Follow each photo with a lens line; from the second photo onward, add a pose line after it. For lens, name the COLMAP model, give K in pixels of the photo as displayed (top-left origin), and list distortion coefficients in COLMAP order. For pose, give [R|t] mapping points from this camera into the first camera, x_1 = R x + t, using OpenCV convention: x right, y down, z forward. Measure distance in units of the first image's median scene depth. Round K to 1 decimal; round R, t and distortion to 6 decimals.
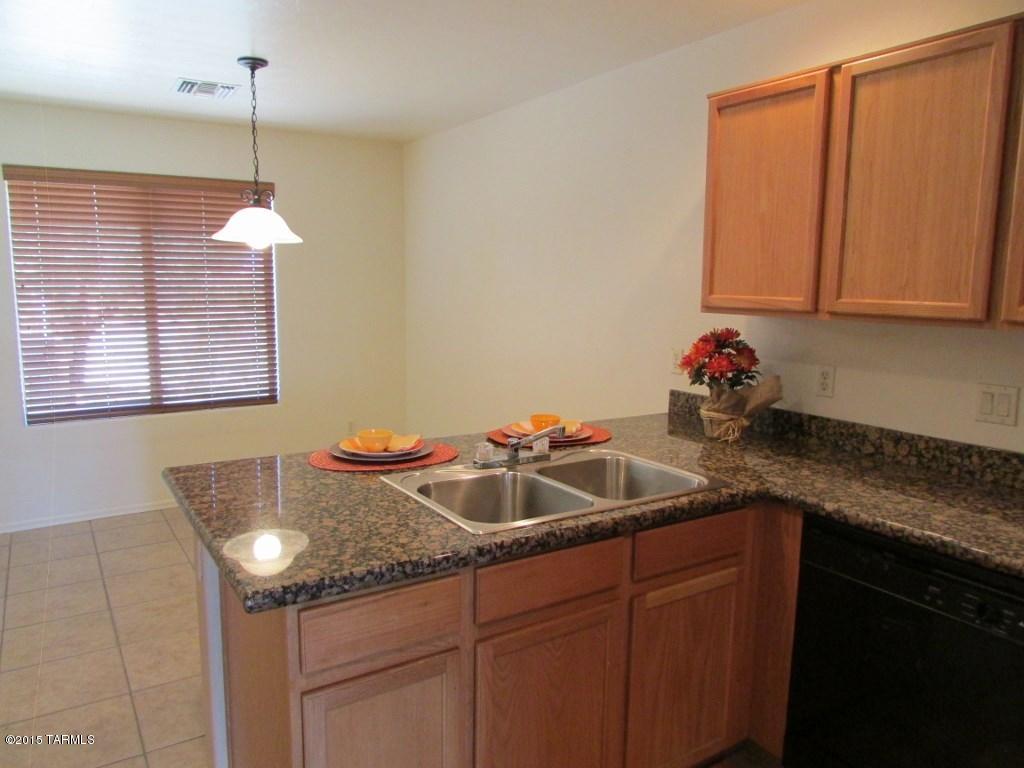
lens RADIAL K [[728.2, 0, 508.9], [0, 728.2, 376.0], [0, 0, 1]] dist [-0.017872, -0.004564]
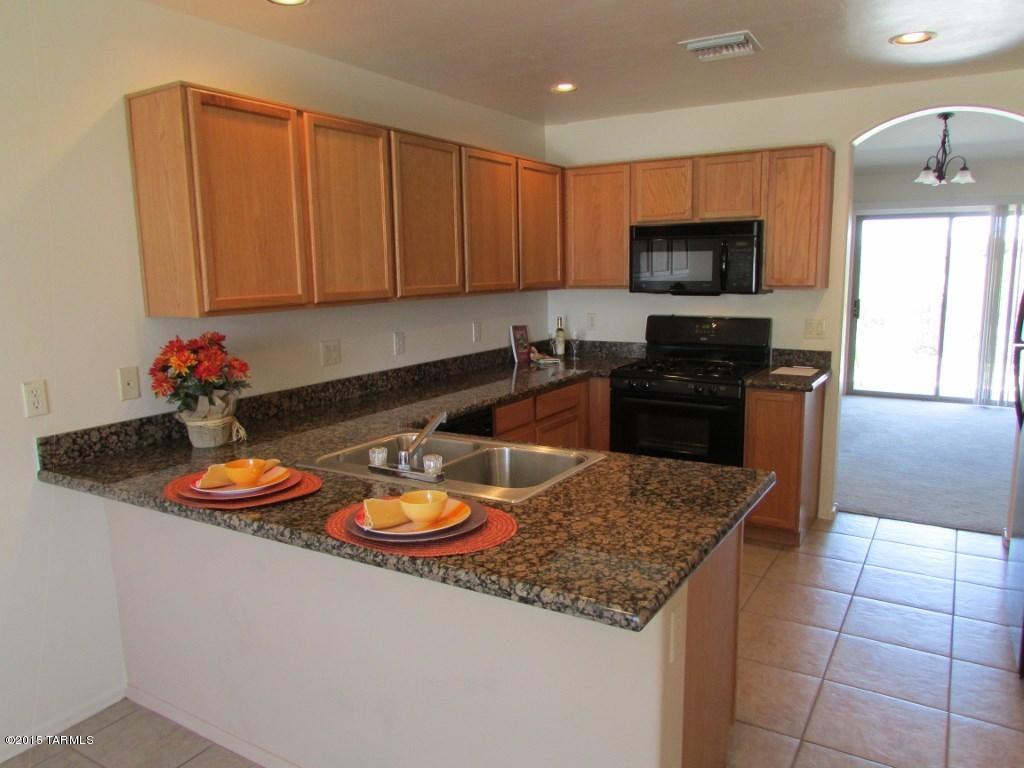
lens RADIAL K [[728.2, 0, 508.9], [0, 728.2, 376.0], [0, 0, 1]] dist [-0.017872, -0.004564]
pose [[-0.404878, -0.145716, 0.902685, -0.948186], [0.136449, 0.966538, 0.217224, -0.208621], [-0.904132, 0.211120, -0.371447, 1.278444]]
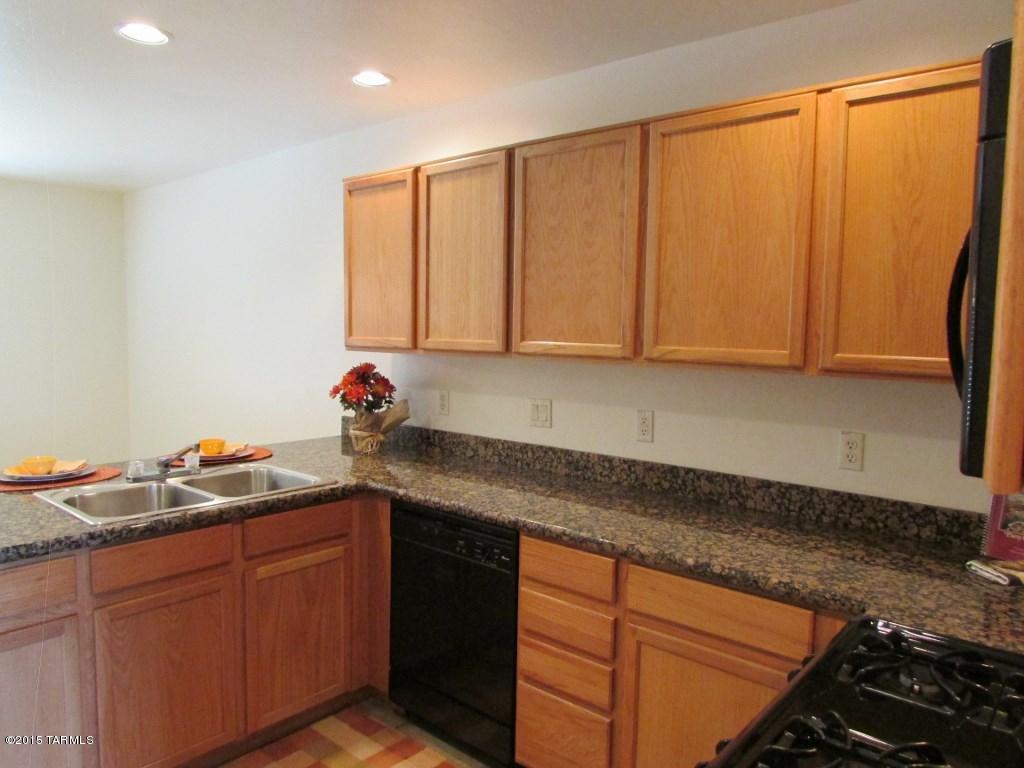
lens RADIAL K [[728.2, 0, 508.9], [0, 728.2, 376.0], [0, 0, 1]] dist [-0.017872, -0.004564]
pose [[0.961196, -0.024124, 0.274811, 0.241895], [0.039496, 0.997941, -0.050542, 0.037255], [-0.273026, 0.059434, 0.960169, -0.338104]]
